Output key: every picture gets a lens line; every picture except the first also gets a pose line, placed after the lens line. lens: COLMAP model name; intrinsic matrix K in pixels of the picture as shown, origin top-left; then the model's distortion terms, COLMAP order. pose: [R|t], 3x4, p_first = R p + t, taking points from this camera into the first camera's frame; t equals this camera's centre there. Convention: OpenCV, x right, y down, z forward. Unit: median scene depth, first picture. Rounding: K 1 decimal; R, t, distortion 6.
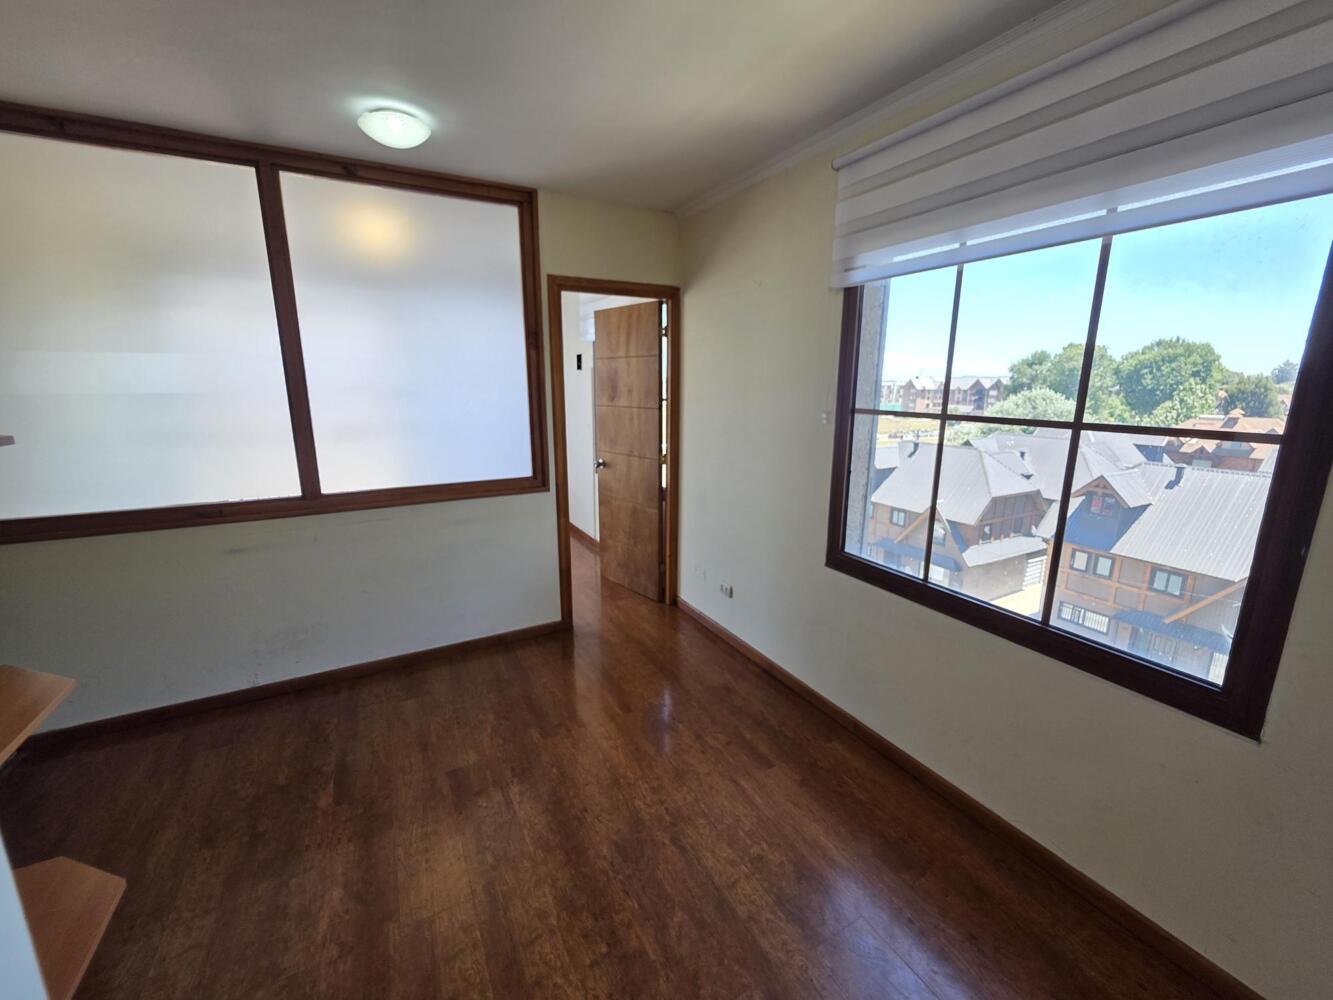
lens RADIAL K [[536.9, 0, 669.6], [0, 536.9, 497.8], [0, 0, 1]] dist [0.000945, -0.000103]
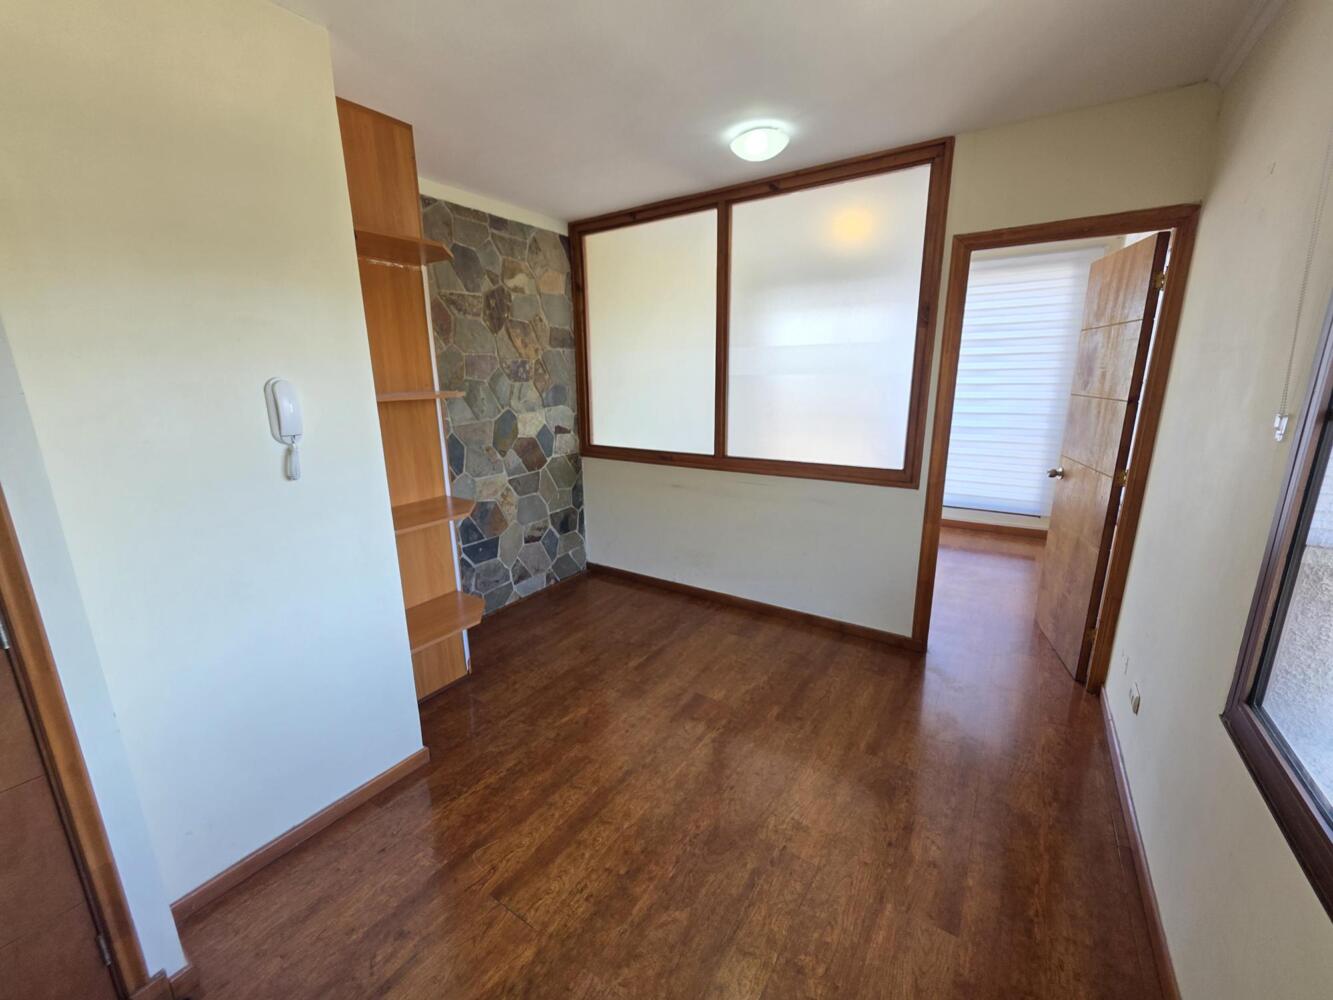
lens RADIAL K [[536.9, 0, 663.4], [0, 536.9, 498.8], [0, 0, 1]] dist [0.000945, -0.000103]
pose [[0.463061, 0.196735, -0.864217, 0.534294], [-0.171507, 0.976514, 0.130403, -0.062386], [0.869575, 0.087835, 0.485927, 0.329990]]
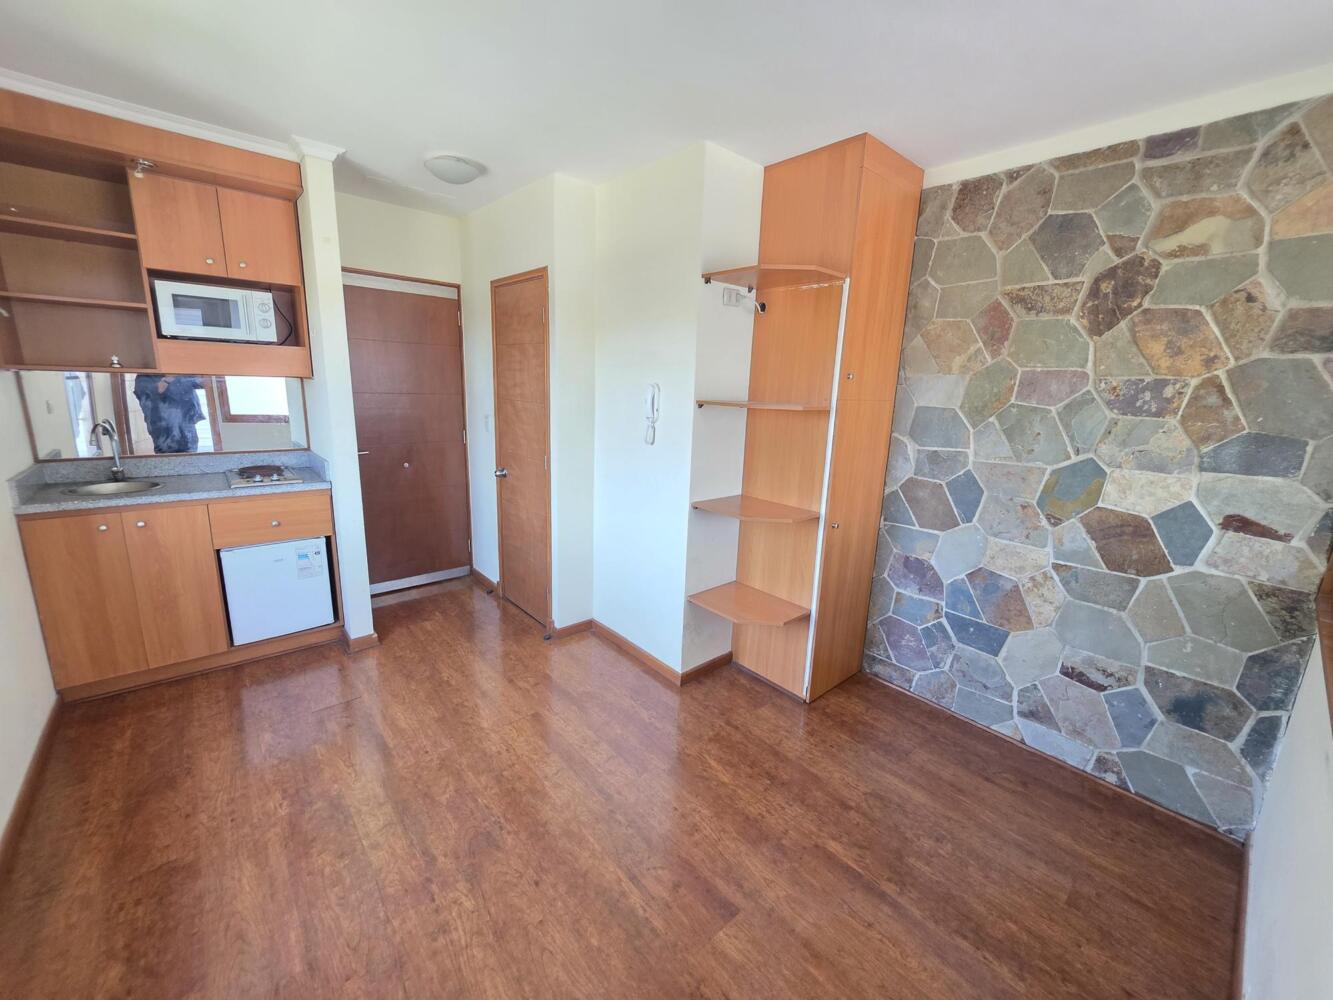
lens RADIAL K [[536.9, 0, 668.8], [0, 536.9, 498.9], [0, 0, 1]] dist [0.000945, -0.000103]
pose [[-0.975351, 0.006016, -0.220576, -0.169190], [-0.085462, 0.911310, 0.402754, -0.306558], [0.203435, 0.411678, -0.888333, 1.478318]]
